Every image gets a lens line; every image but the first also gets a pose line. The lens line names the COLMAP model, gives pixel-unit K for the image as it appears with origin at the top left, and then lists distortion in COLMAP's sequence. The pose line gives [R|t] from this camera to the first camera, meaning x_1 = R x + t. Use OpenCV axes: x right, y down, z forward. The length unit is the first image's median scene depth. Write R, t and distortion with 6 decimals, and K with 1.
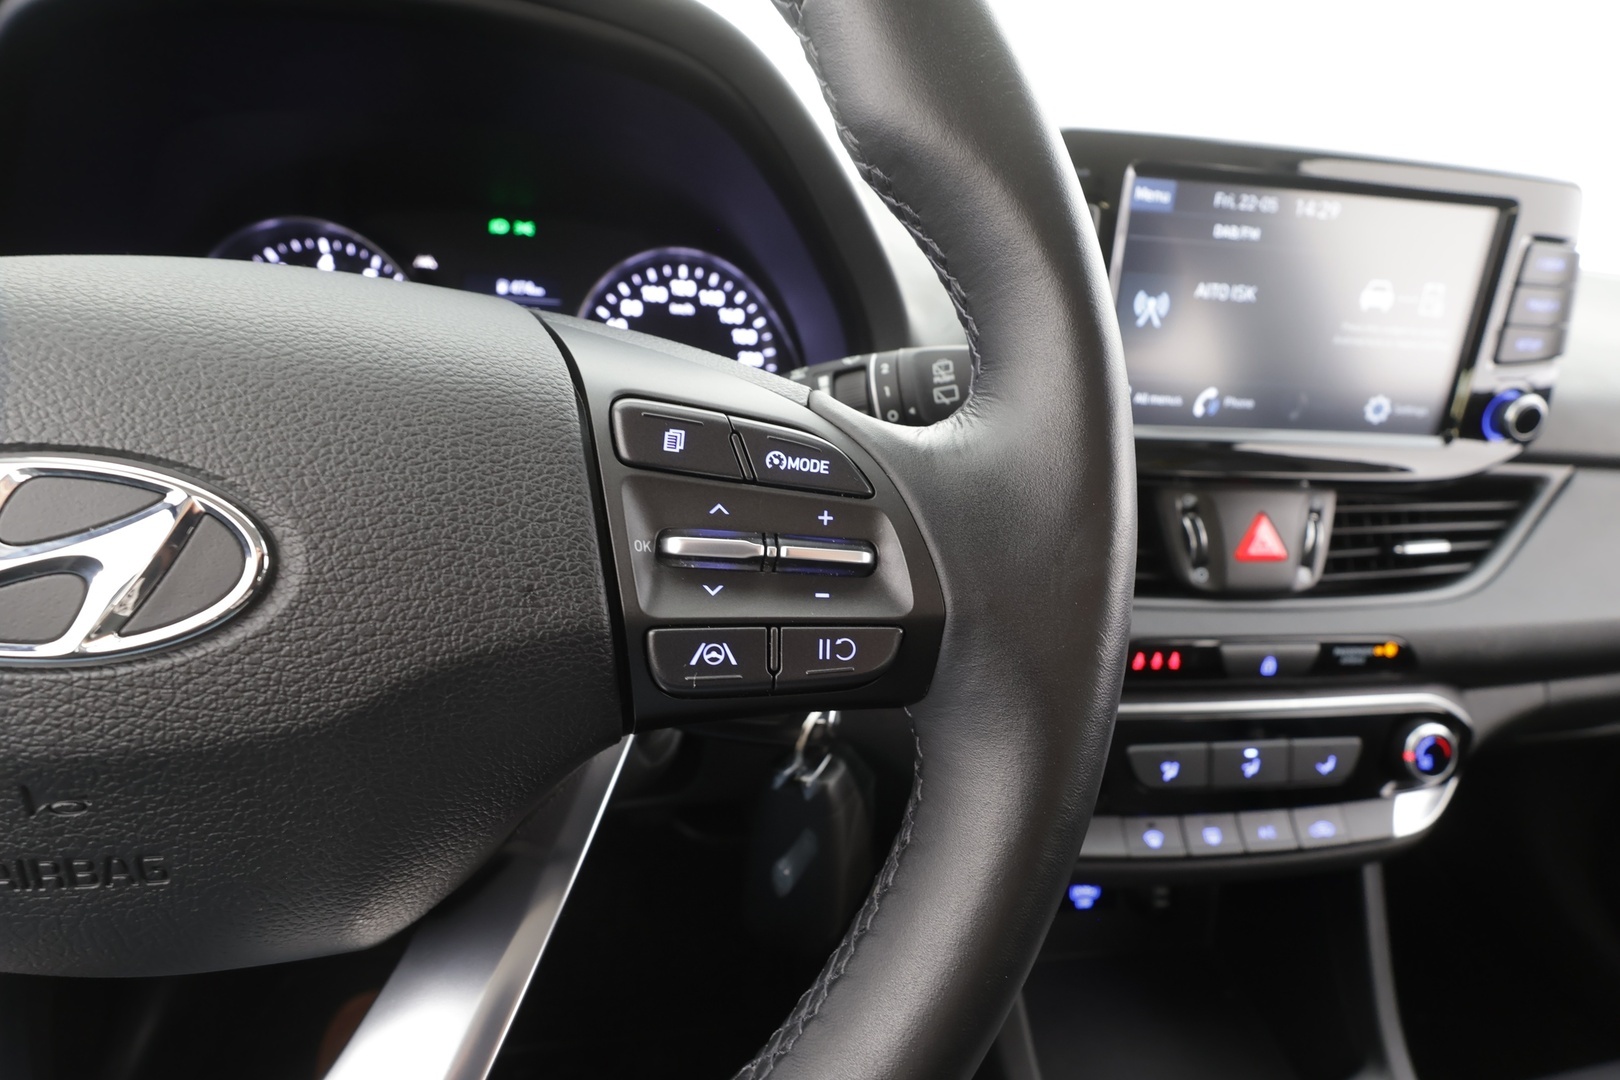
lens RADIAL K [[754.4, 0, 812.9], [0, 754.4, 548.0], [0, 0, 1]] dist [-0.009452, 0.004093]
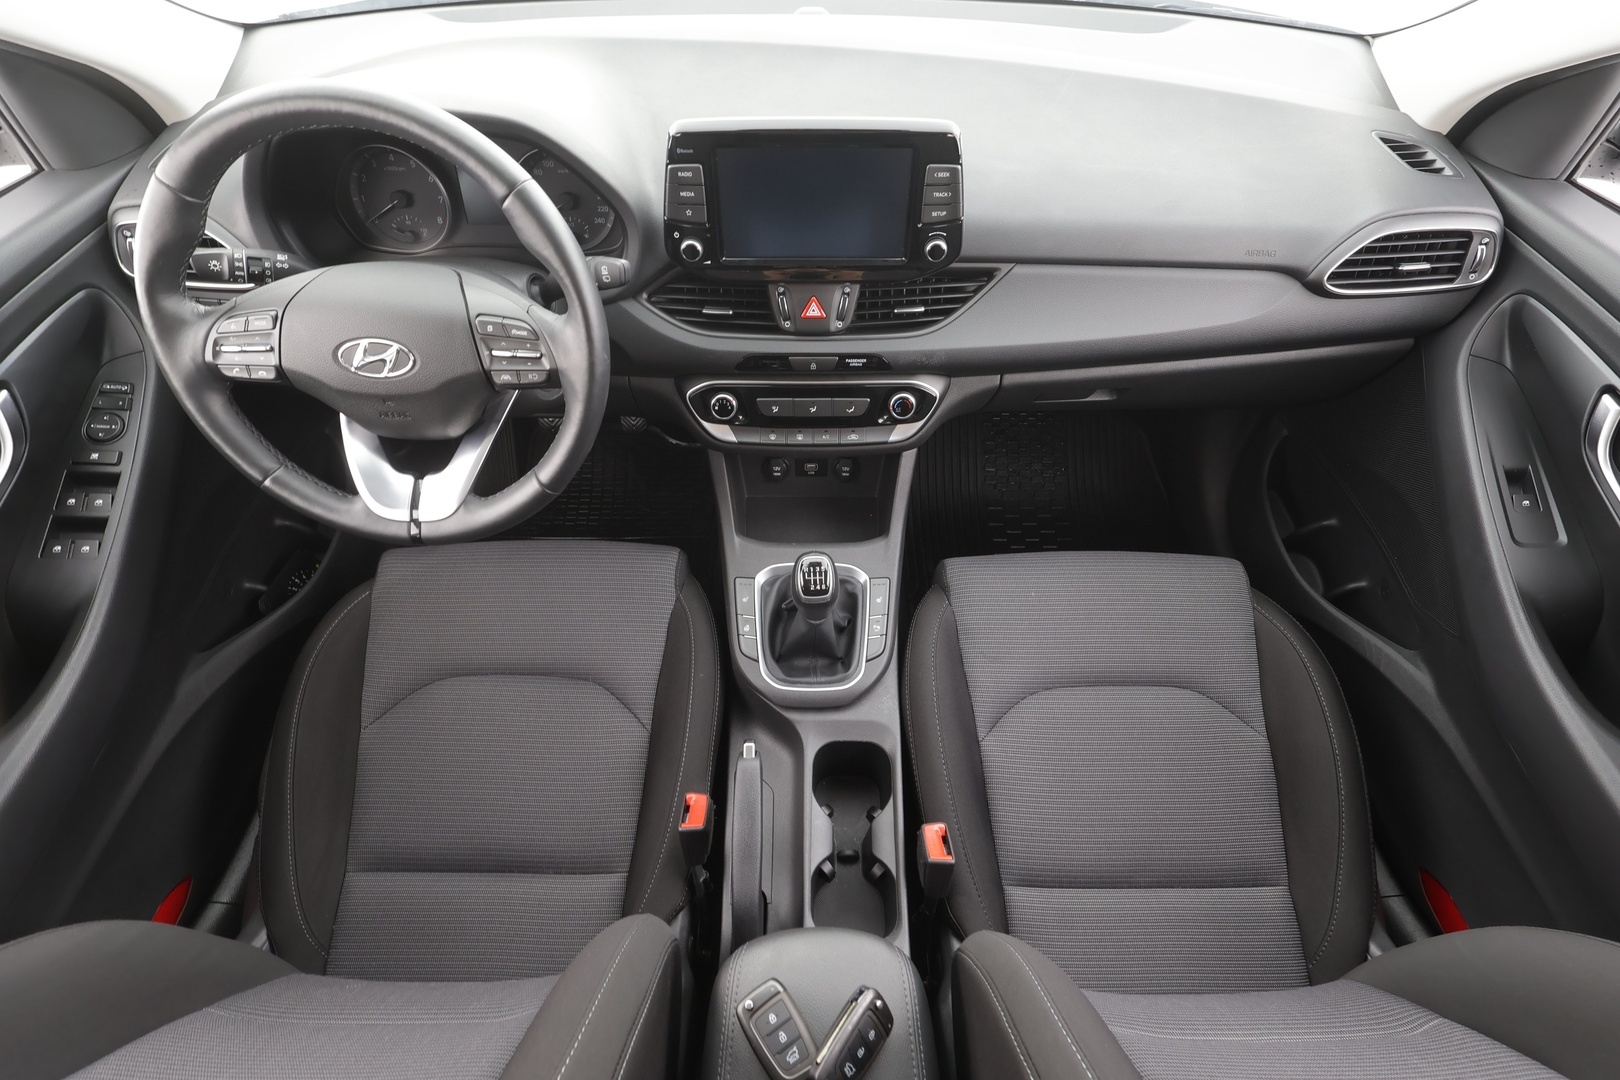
lens RADIAL K [[754.4, 0, 806.3], [0, 754.4, 546.8], [0, 0, 1]] dist [-0.009452, 0.004093]
pose [[0.989592, 0.062050, -0.129839, 0.885573], [0.004038, 0.889931, 0.456077, -0.387601], [0.143847, -0.451854, 0.880418, -1.230275]]
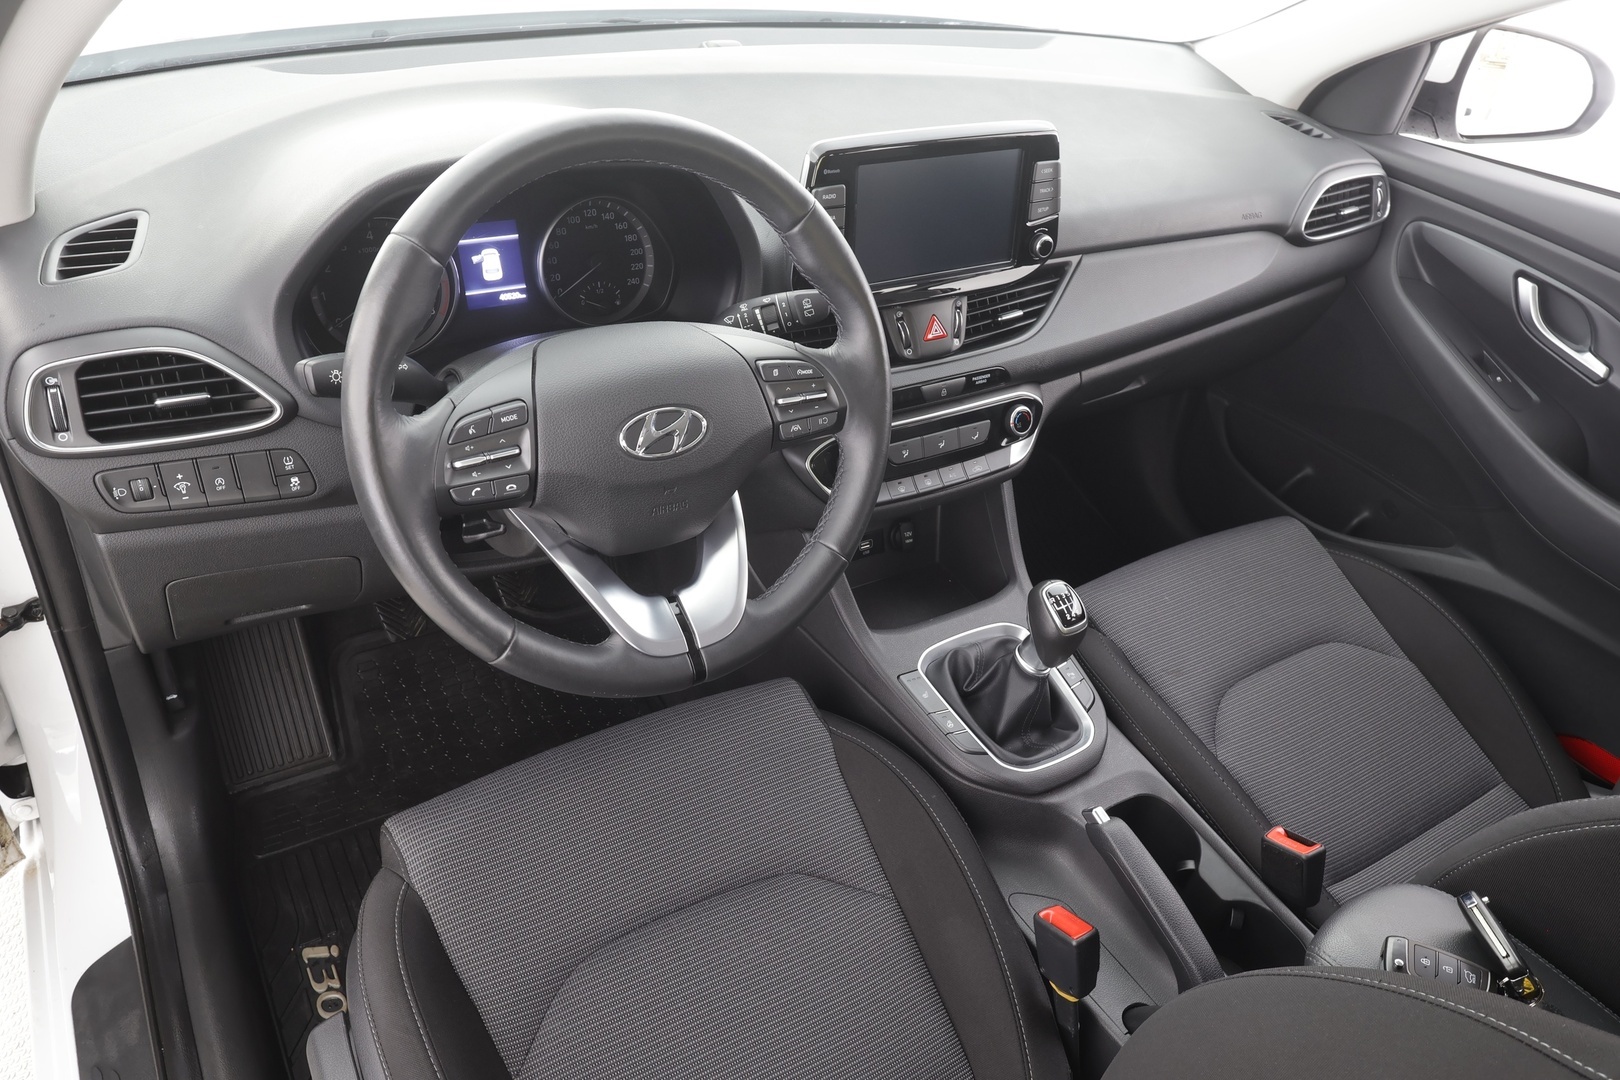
lens RADIAL K [[1147.8, 0, 819.1], [0, 1147.8, 541.0], [0, 0, 1]] dist [-0.008403, 0.010556]
pose [[0.912757, -0.220279, 0.344024, -0.802618], [0.127416, 0.953661, 0.272573, -0.327381], [-0.388124, -0.204959, 0.898527, -1.631655]]
